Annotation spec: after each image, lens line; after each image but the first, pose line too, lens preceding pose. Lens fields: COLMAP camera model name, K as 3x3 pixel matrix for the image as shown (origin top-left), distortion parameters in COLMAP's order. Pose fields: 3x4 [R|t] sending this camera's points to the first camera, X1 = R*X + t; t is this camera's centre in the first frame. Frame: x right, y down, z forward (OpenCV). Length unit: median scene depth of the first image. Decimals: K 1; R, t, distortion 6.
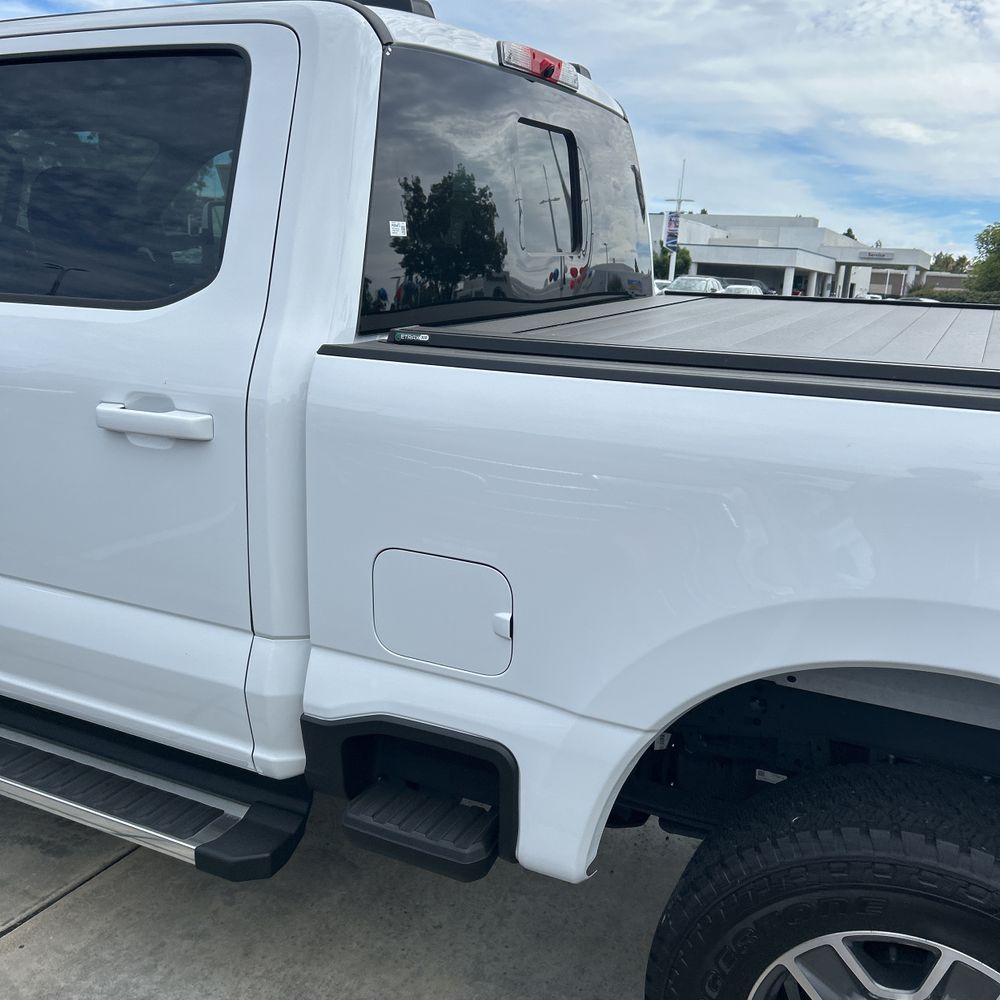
lens RADIAL K [[1007.9, 0, 488.9], [0, 1007.9, 502.5], [0, 0, 1]] dist [0.034708, -0.019019]
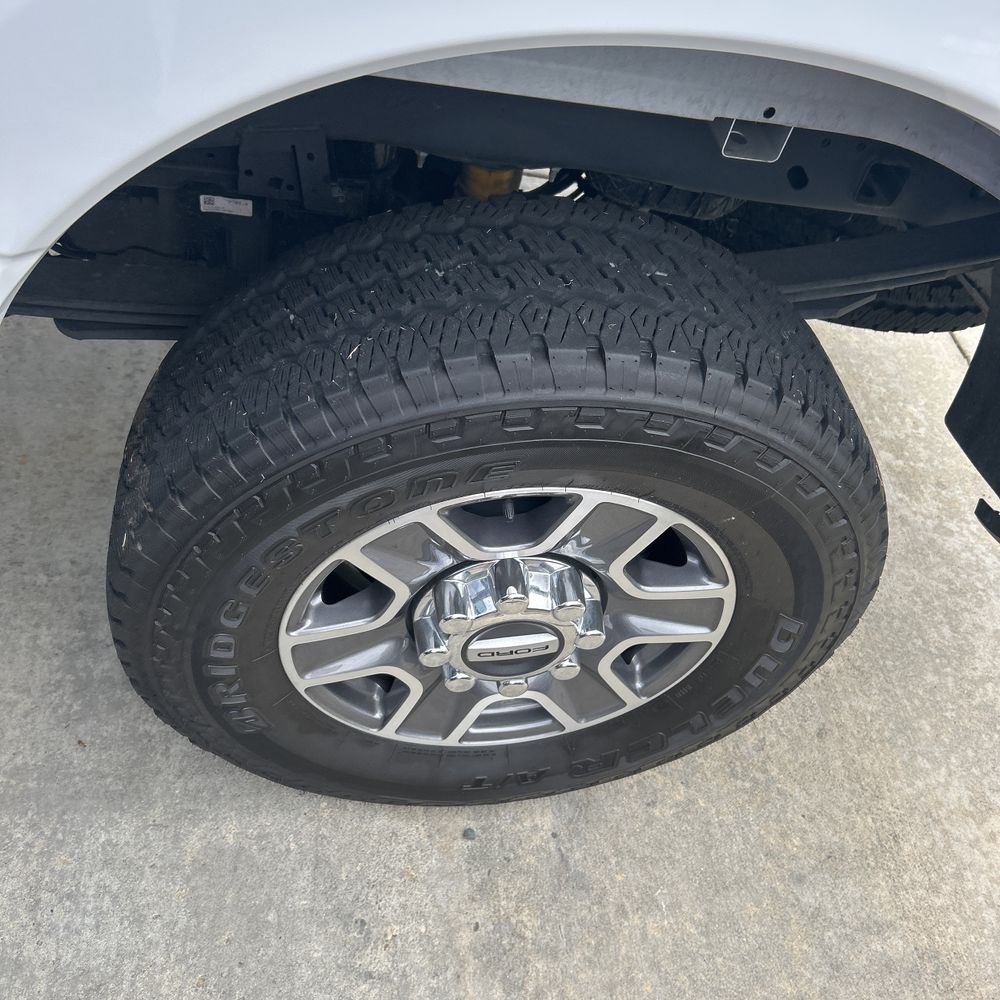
lens RADIAL K [[1007.9, 0, 488.9], [0, 1007.9, 502.5], [0, 0, 1]] dist [0.034708, -0.019019]
pose [[0.821559, -0.323176, 0.469679, 0.088548], [-0.031995, 0.796386, 0.603942, 0.055946], [-0.569225, -0.511201, 0.643938, 0.583469]]
